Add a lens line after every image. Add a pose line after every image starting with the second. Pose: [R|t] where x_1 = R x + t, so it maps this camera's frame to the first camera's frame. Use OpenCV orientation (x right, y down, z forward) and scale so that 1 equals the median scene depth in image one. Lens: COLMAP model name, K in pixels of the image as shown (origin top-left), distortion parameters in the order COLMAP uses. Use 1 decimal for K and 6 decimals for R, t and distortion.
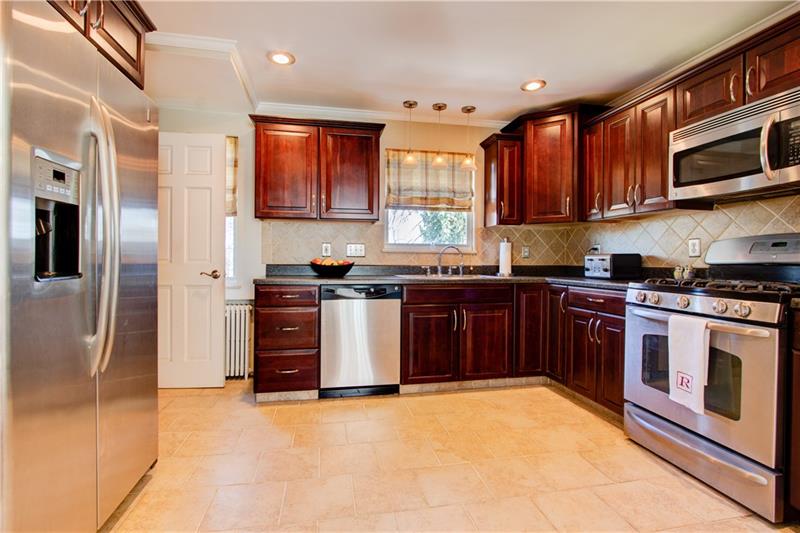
lens RADIAL K [[386.7, 0, 396.1], [0, 386.7, 263.1], [0, 0, 1]] dist [-0.010586, -0.001955]
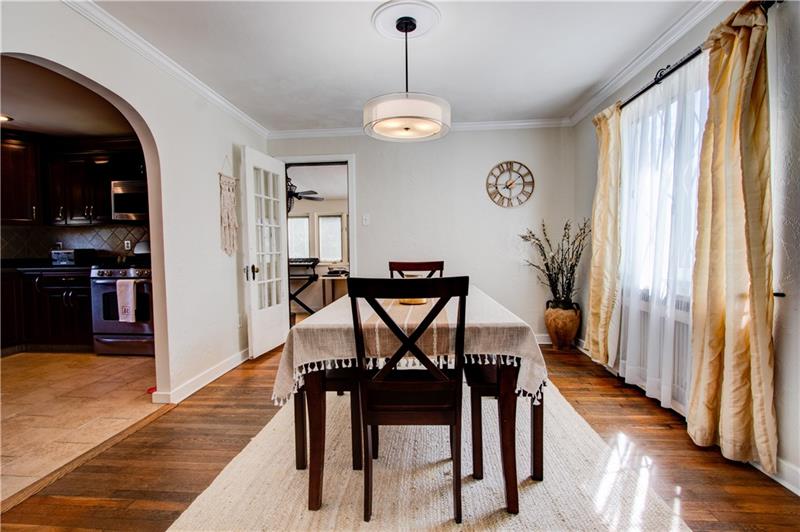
lens RADIAL K [[386.7, 0, 400.3], [0, 386.7, 265.0], [0, 0, 1]] dist [-0.010586, -0.001955]
pose [[0.296864, -0.046161, 0.953803, -0.538193], [0.022762, 0.998889, 0.041259, 0.005884], [-0.954648, 0.009462, 0.297585, -0.716005]]
